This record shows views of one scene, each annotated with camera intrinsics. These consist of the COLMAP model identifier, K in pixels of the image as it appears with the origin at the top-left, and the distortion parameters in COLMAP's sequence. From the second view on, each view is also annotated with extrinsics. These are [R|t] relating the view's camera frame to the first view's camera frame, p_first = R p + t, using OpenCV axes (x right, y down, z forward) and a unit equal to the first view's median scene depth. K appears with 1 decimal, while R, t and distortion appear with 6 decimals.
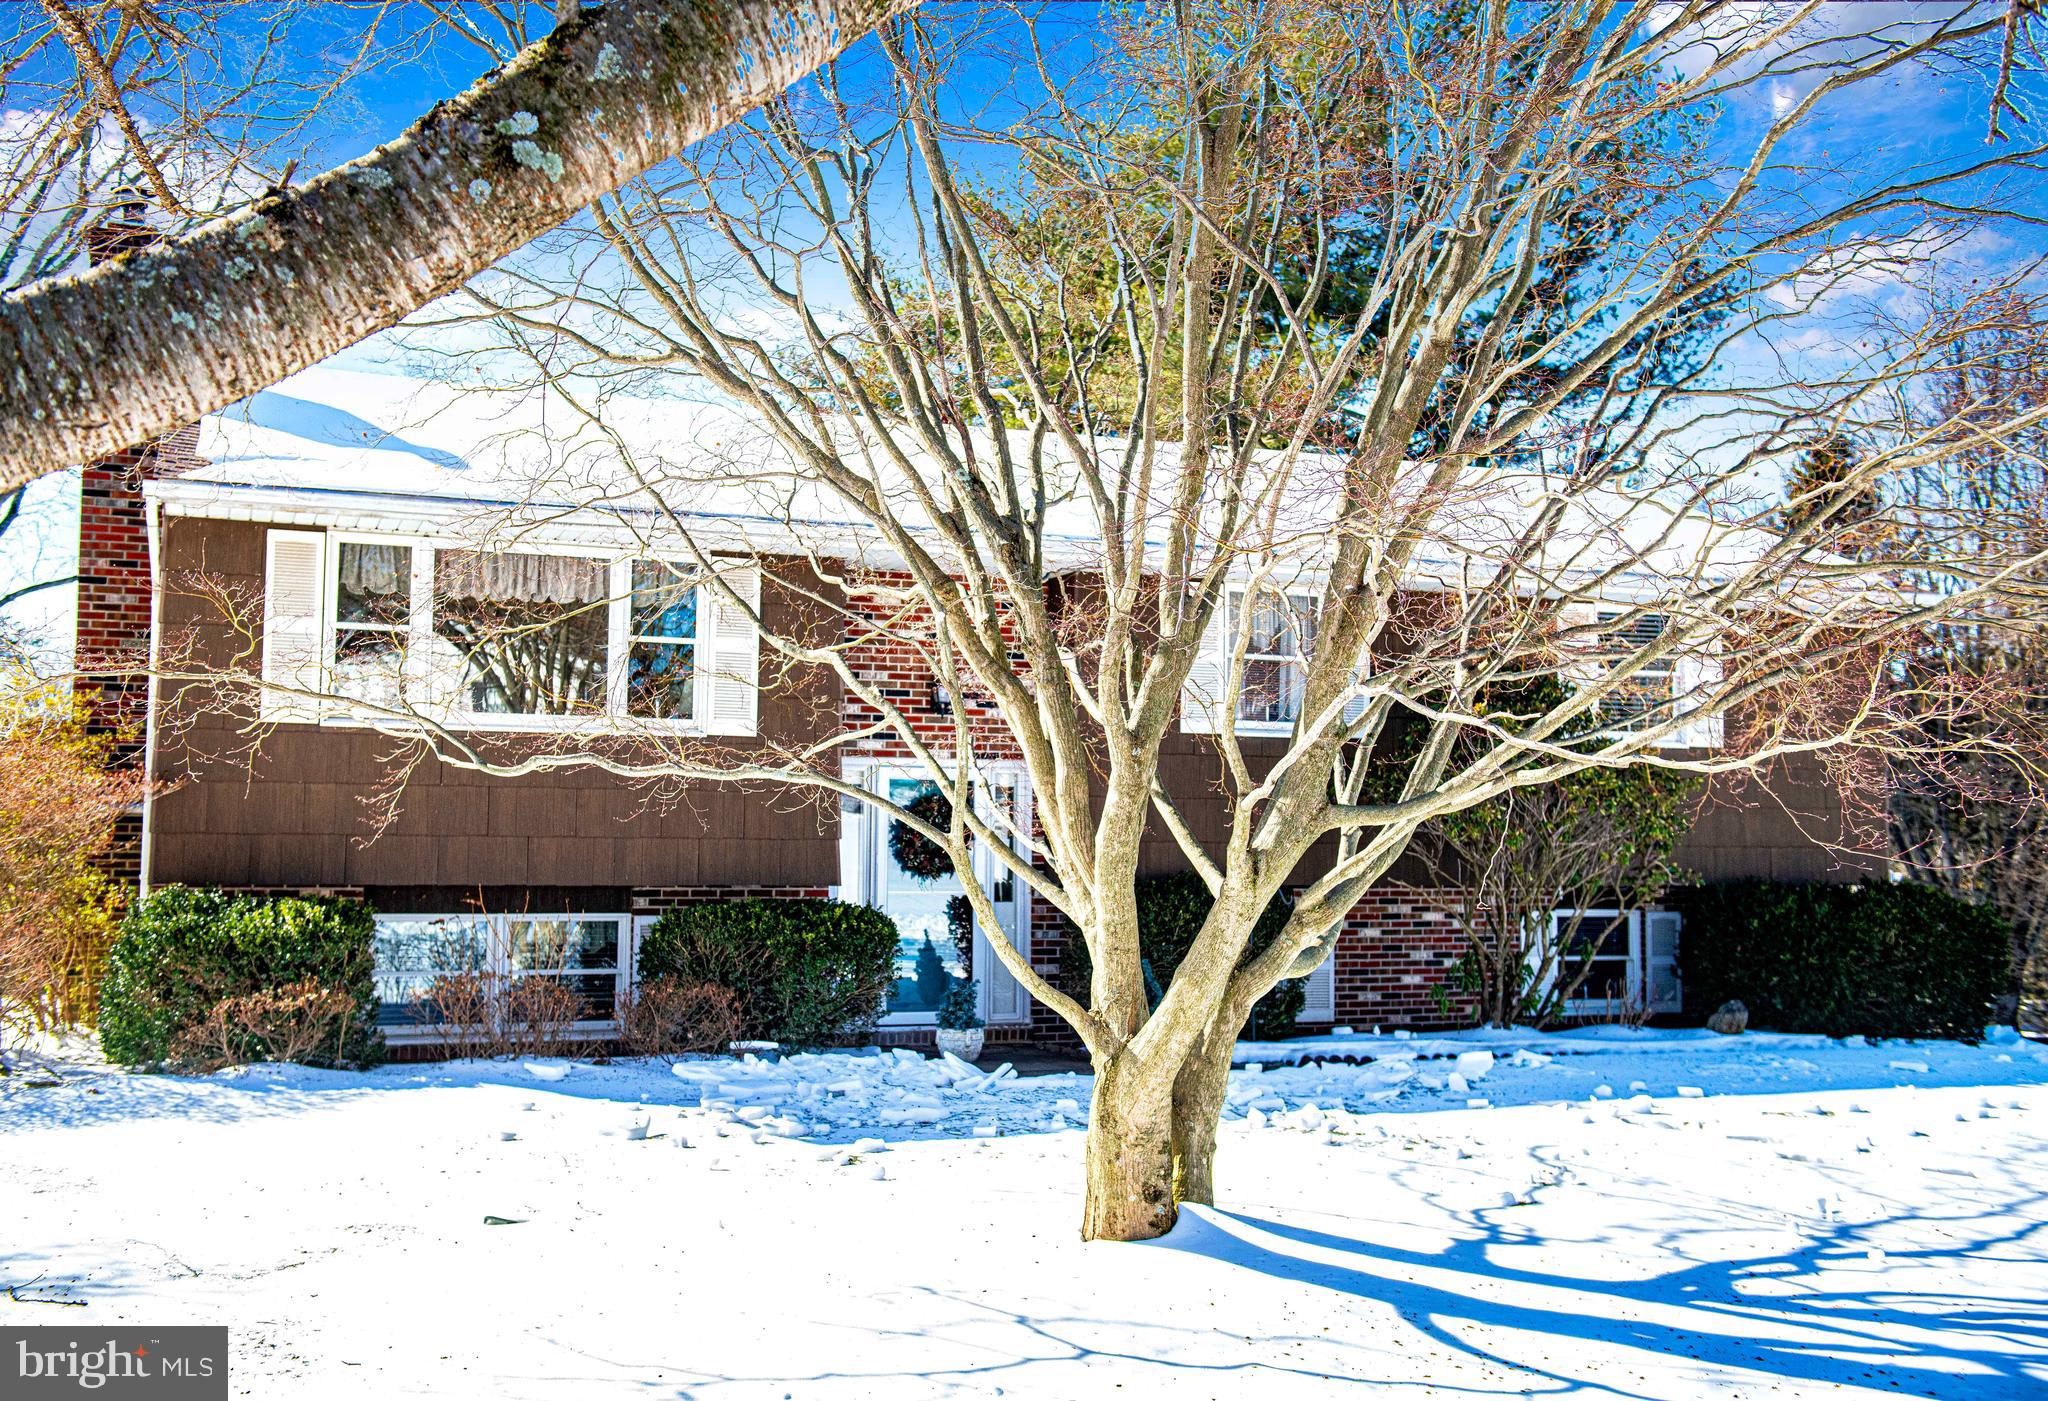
lens RADIAL K [[2127.3, 0, 1024.0], [0, 2127.3, 700.5], [0, 0, 1]] dist [0.018060, 0.017748]
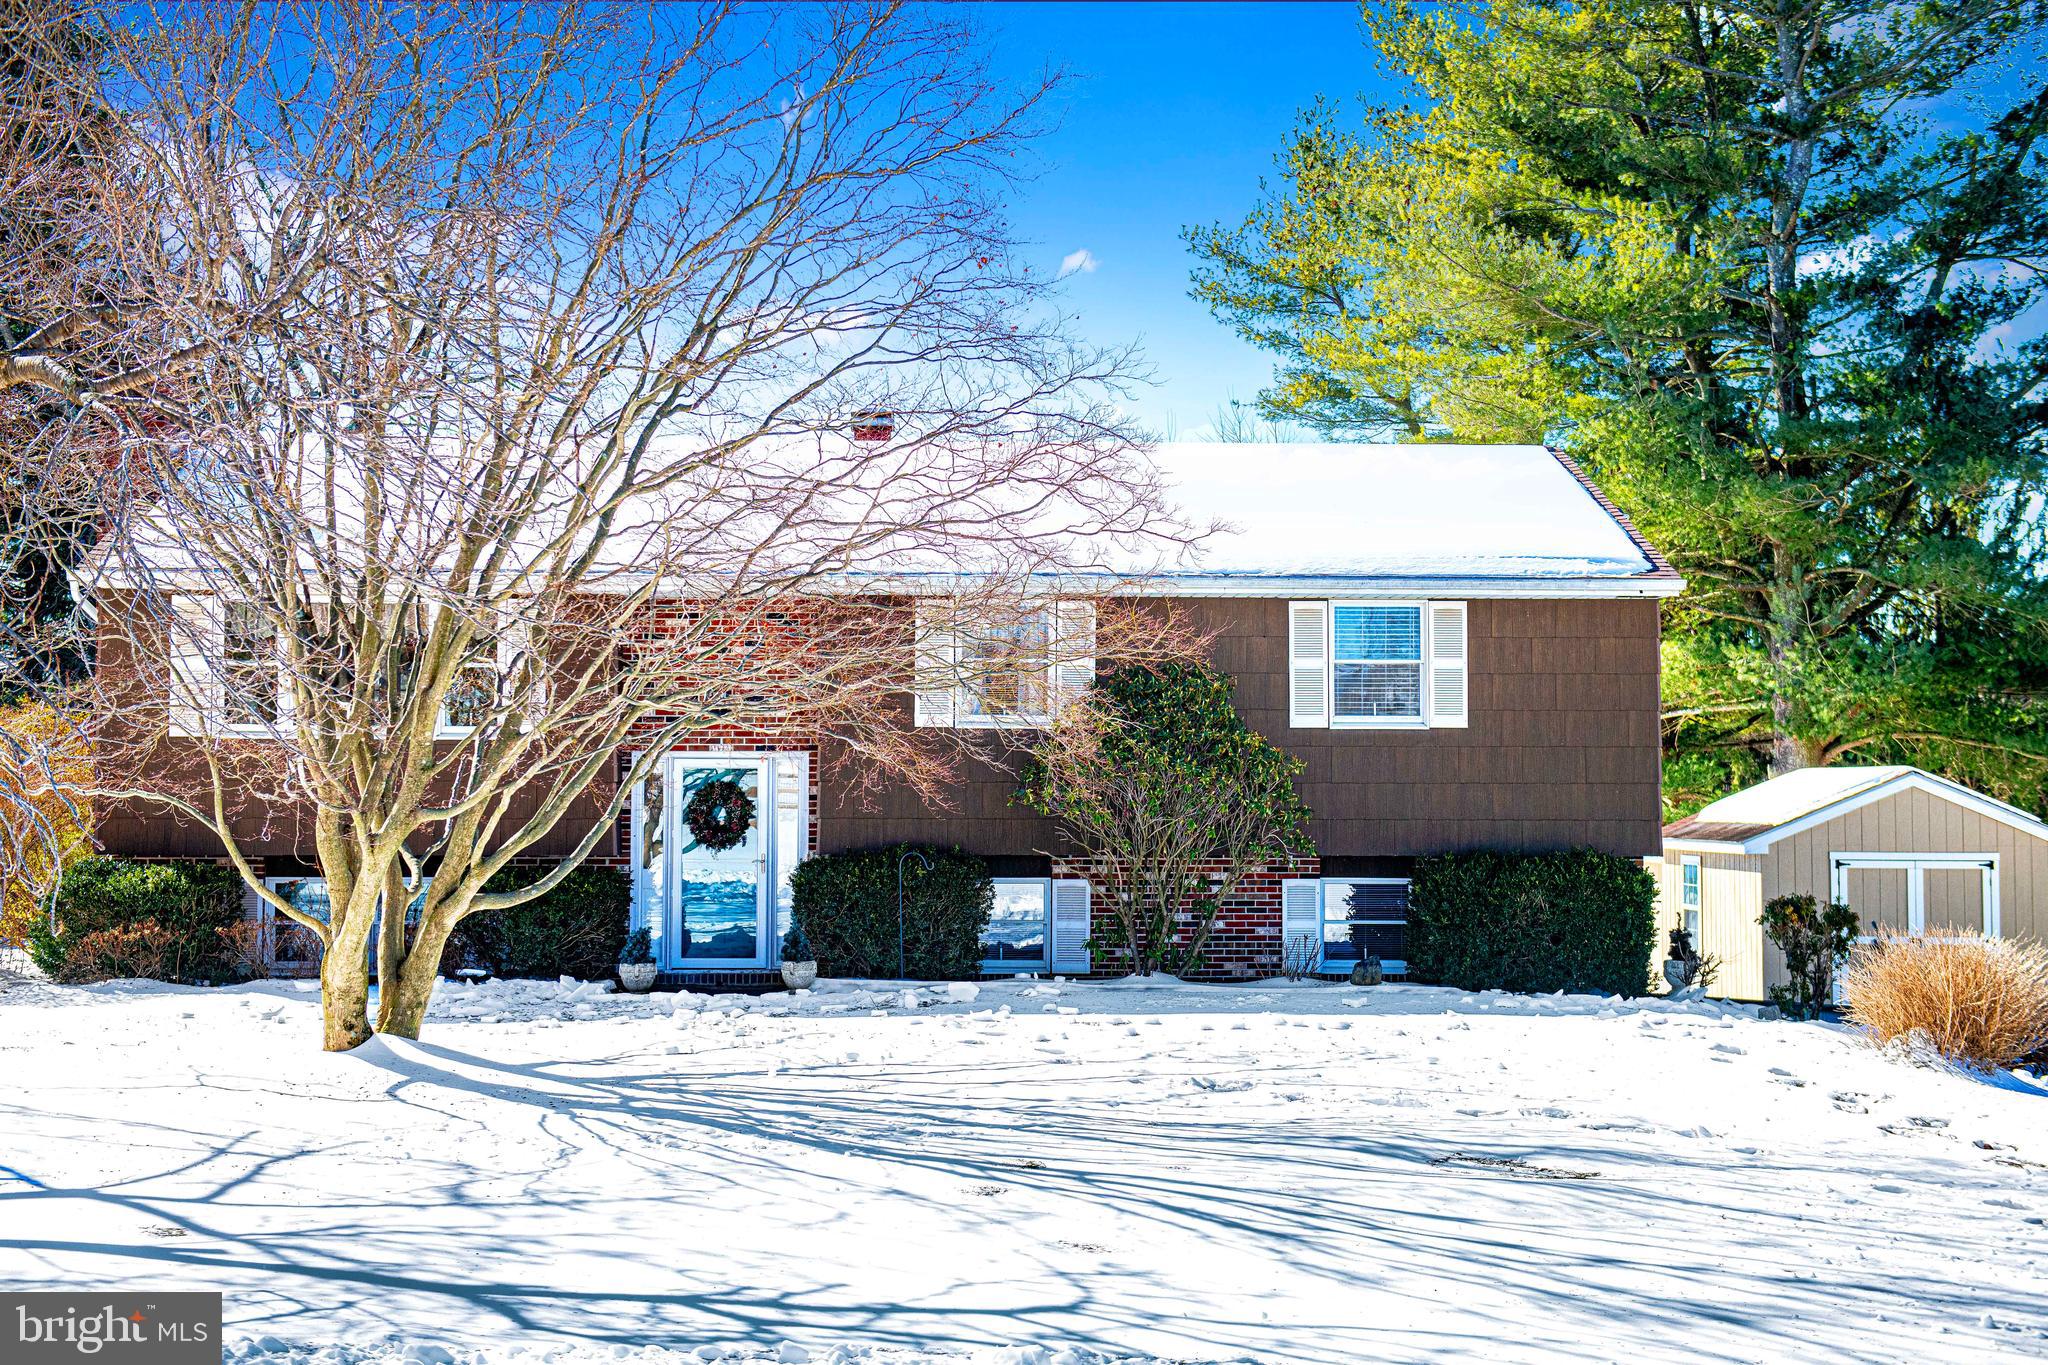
lens RADIAL K [[3040.2, 0, 1024.0], [0, 3040.2, 682.5], [0, 0, 1]] dist [0.137531, 0.020136]
pose [[0.948528, -0.017197, -0.316227, 0.692272], [0.026274, 0.999355, 0.024464, -0.051505], [0.315602, -0.031513, 0.948368, -0.614155]]
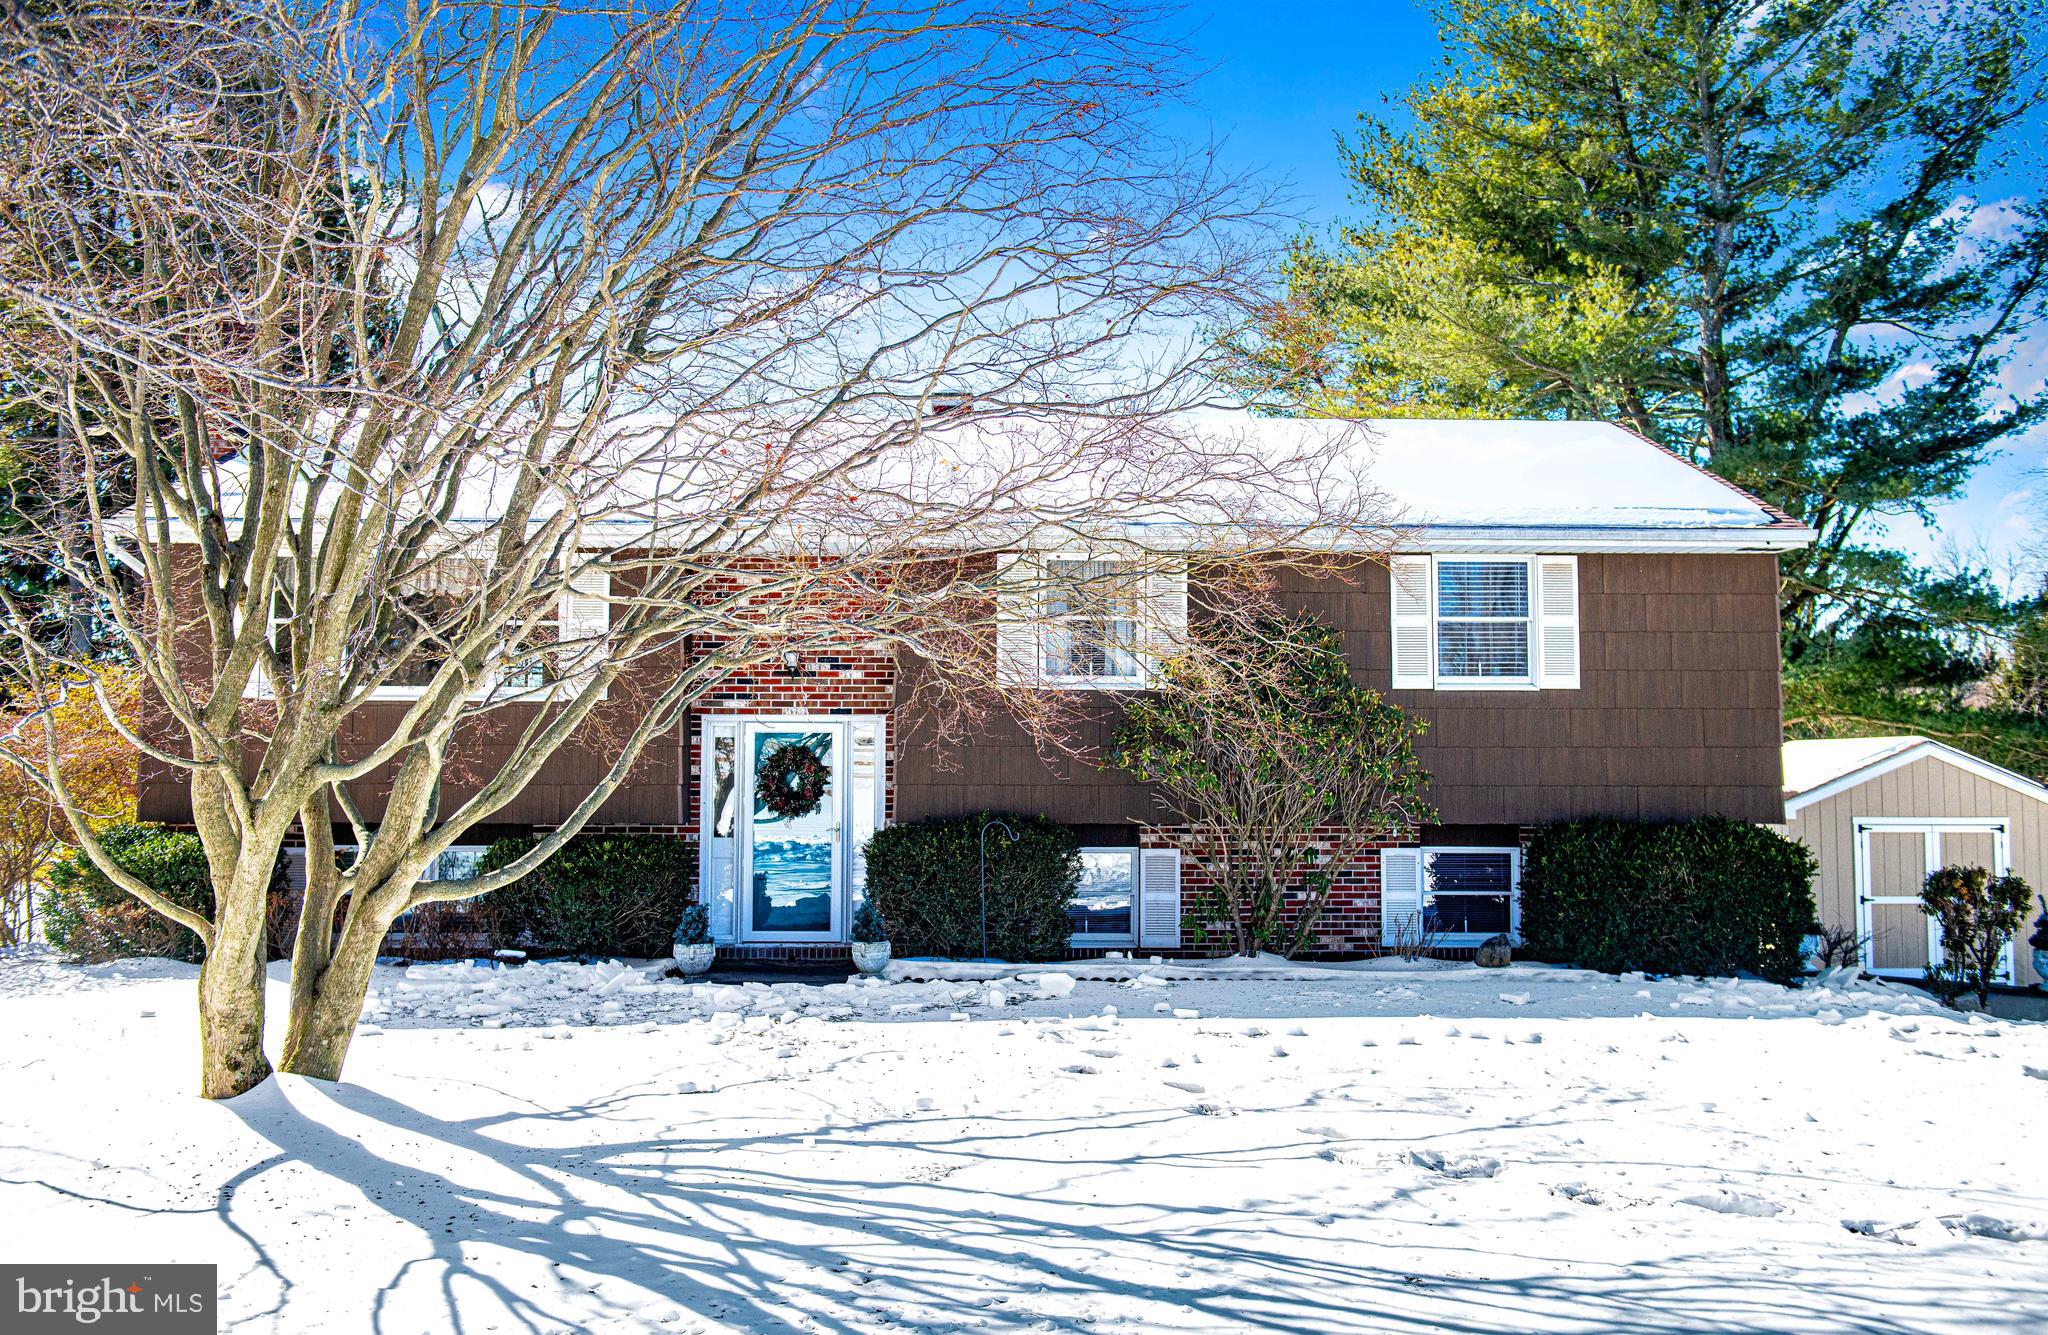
lens RADIAL K [[2027.1, 0, 1024.0], [0, 2027.1, 667.5], [0, 0, 1]] dist [0.017326, 0.006848]
pose [[0.943643, -0.023609, -0.330121, 0.455708], [0.027740, 0.999585, 0.007808, -0.003801], [0.329800, -0.016525, 0.943906, -0.007032]]
